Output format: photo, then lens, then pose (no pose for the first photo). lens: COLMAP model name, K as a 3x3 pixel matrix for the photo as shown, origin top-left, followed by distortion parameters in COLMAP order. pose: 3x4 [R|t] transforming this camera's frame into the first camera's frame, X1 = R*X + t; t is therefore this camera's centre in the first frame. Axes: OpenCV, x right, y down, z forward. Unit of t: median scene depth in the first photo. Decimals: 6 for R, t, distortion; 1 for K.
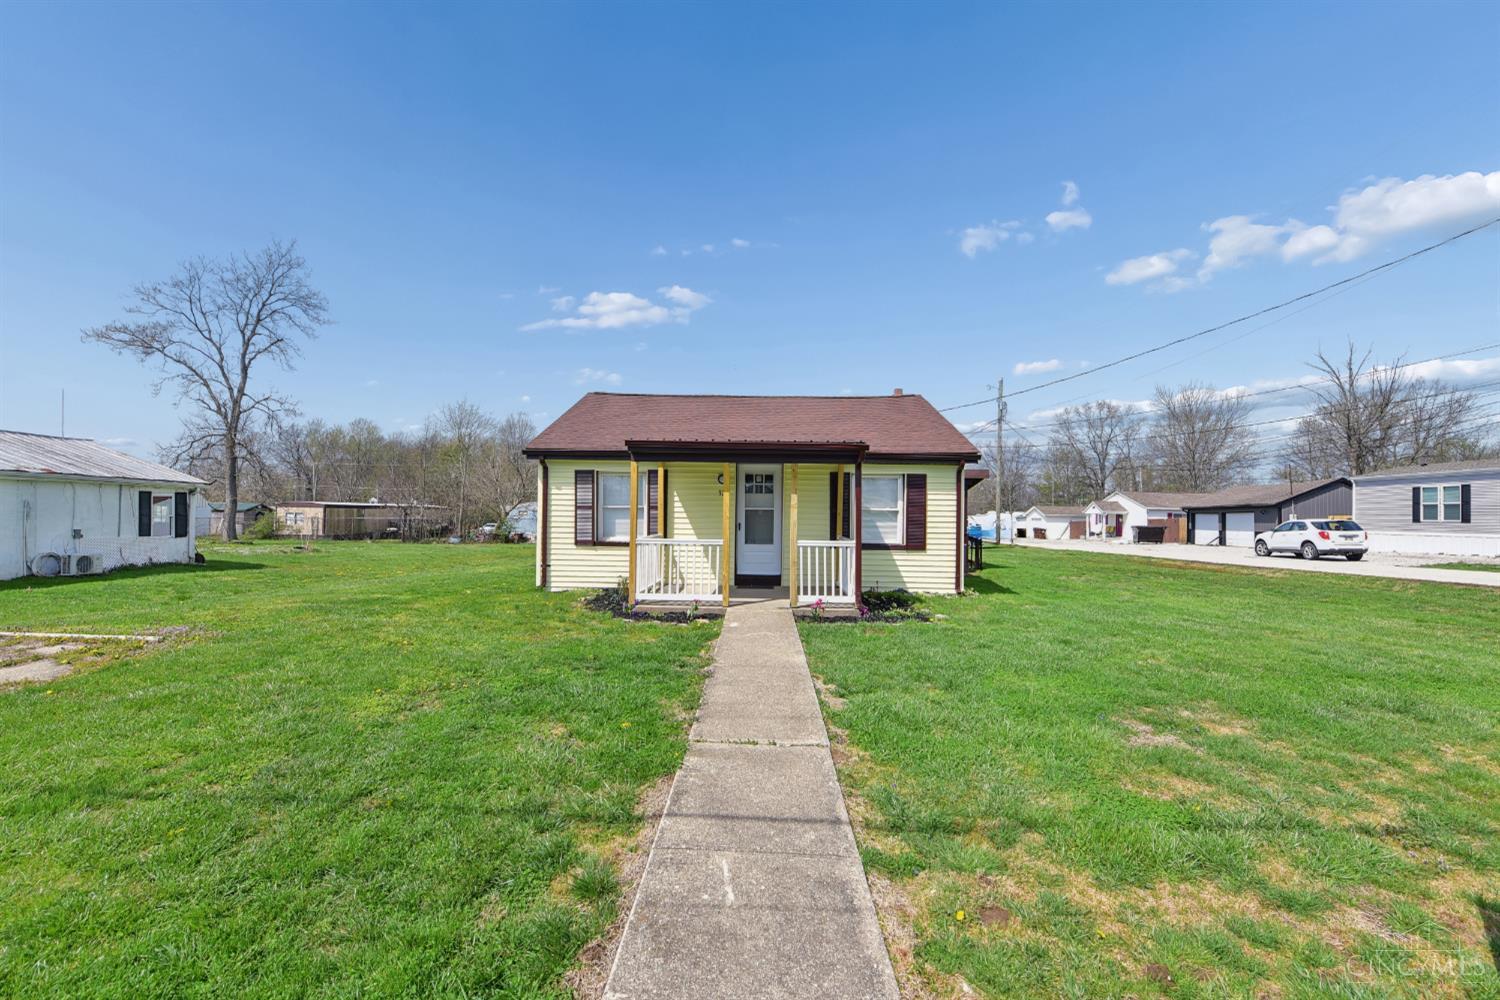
lens RADIAL K [[618.5, 0, 749.5], [0, 618.5, 510.5], [0, 0, 1]] dist [-0.014776, -0.001988]
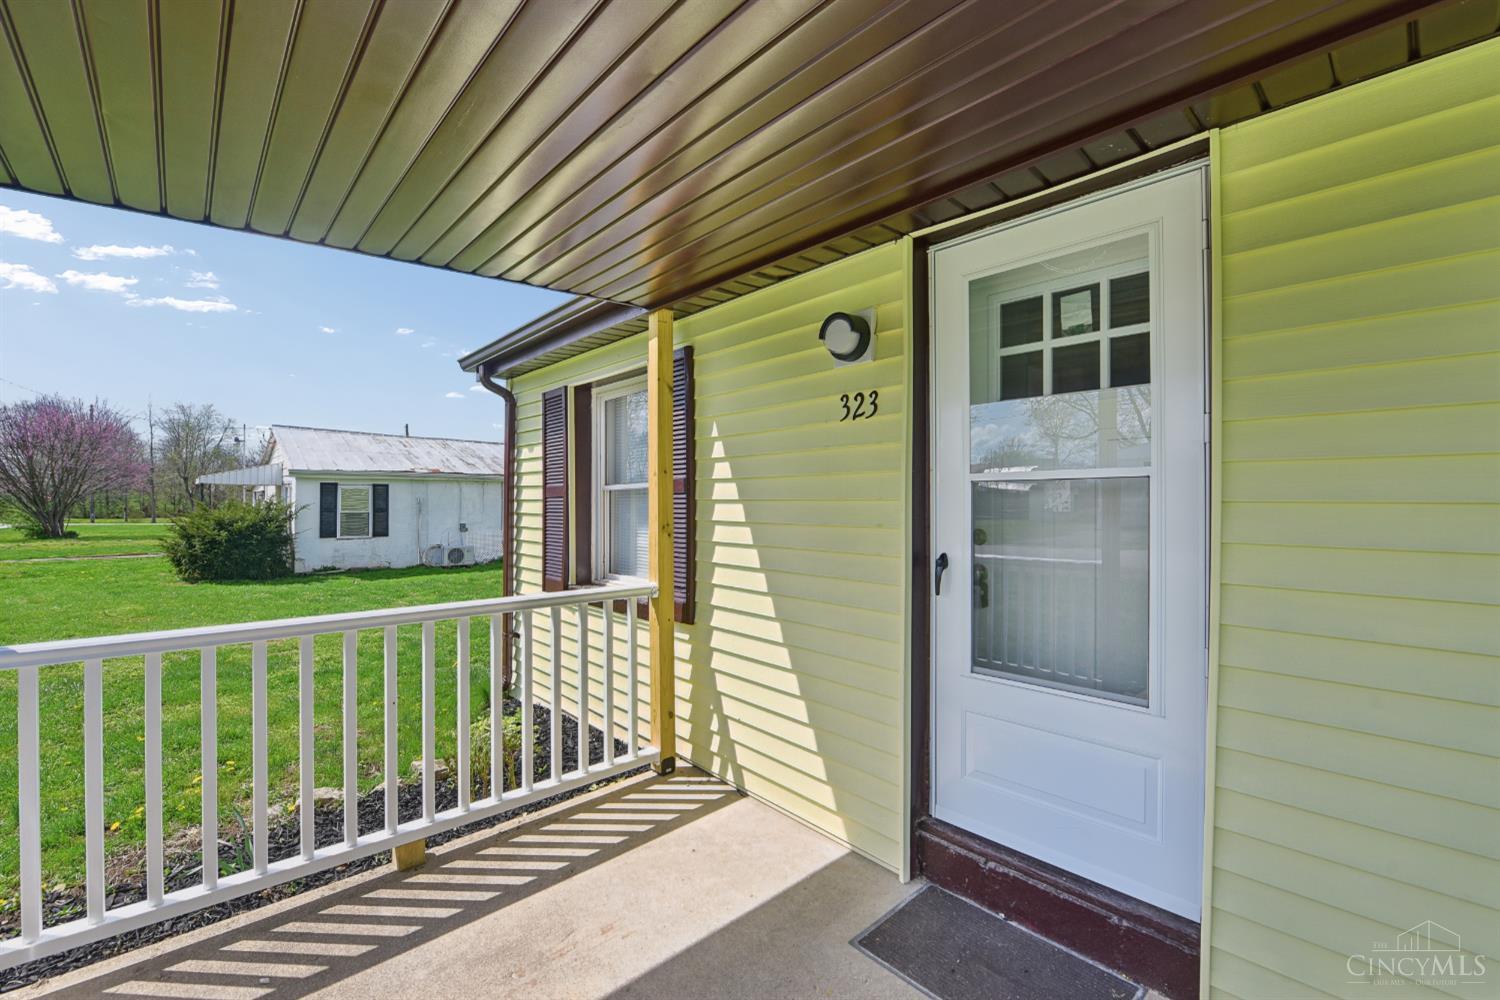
lens RADIAL K [[618.5, 0, 760.8], [0, 618.5, 495.5], [0, 0, 1]] dist [-0.014776, -0.001988]
pose [[0.701413, -0.019134, -0.712498, 0.069097], [0.014532, 0.999816, -0.012544, 0.003384], [0.712607, -0.001555, 0.701562, 0.706704]]
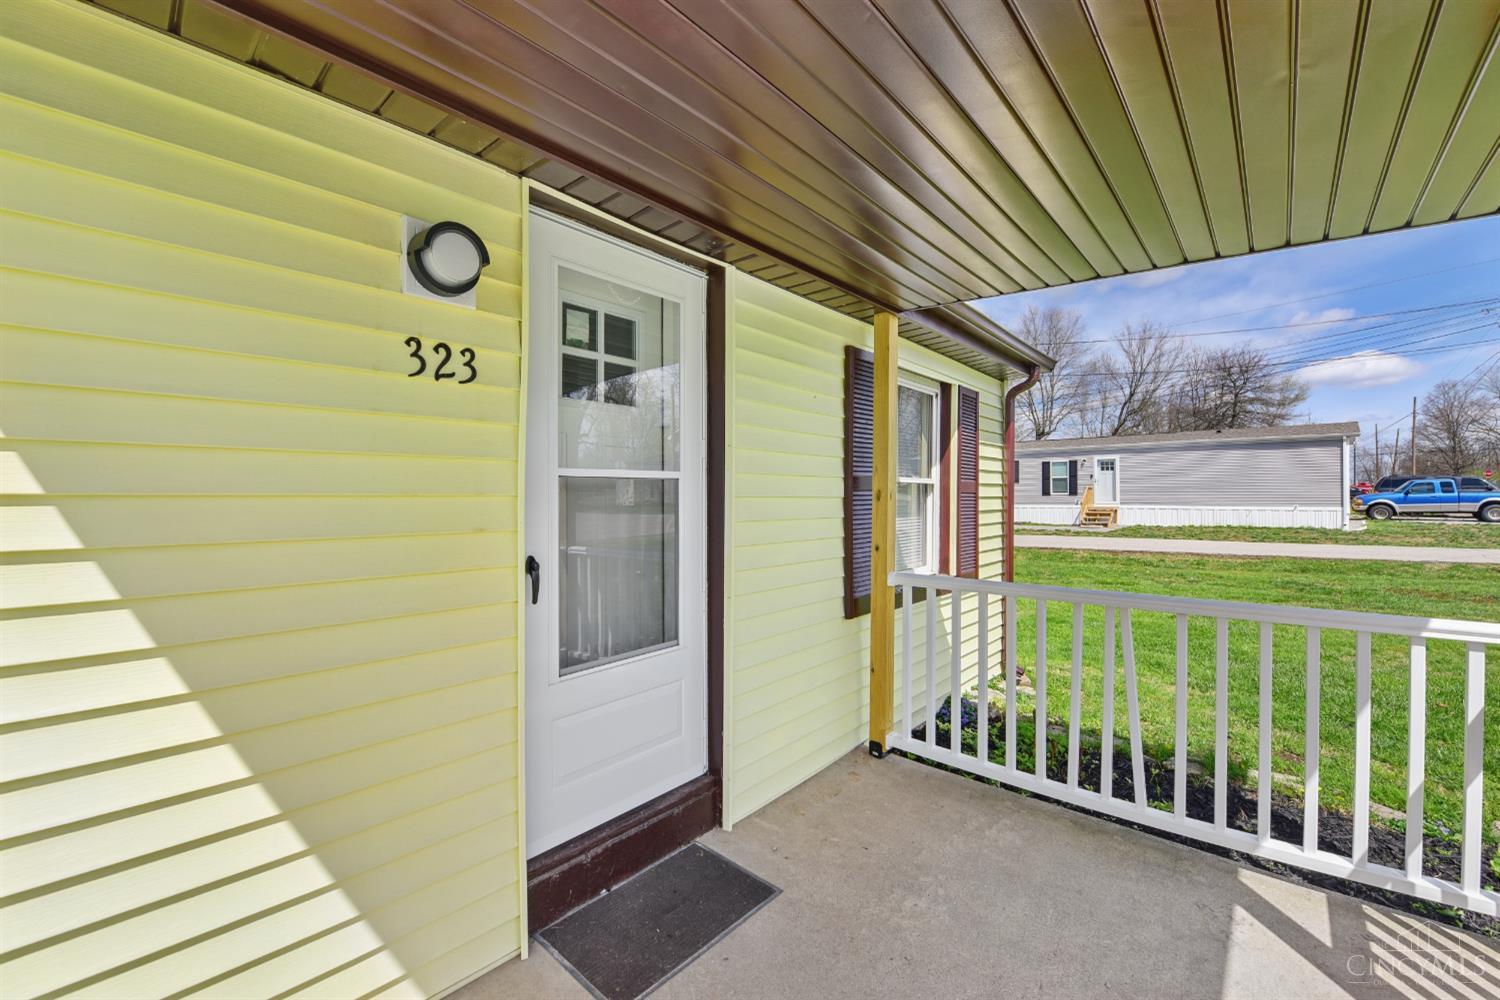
lens RADIAL K [[618.5, 0, 714.7], [0, 618.5, 489.2], [0, 0, 1]] dist [-0.014776, -0.001988]
pose [[0.665809, -0.005875, 0.746099, -0.093823], [-0.000485, 0.999965, 0.008307, 0.000463], [-0.746122, -0.005893, 0.665783, 0.727527]]
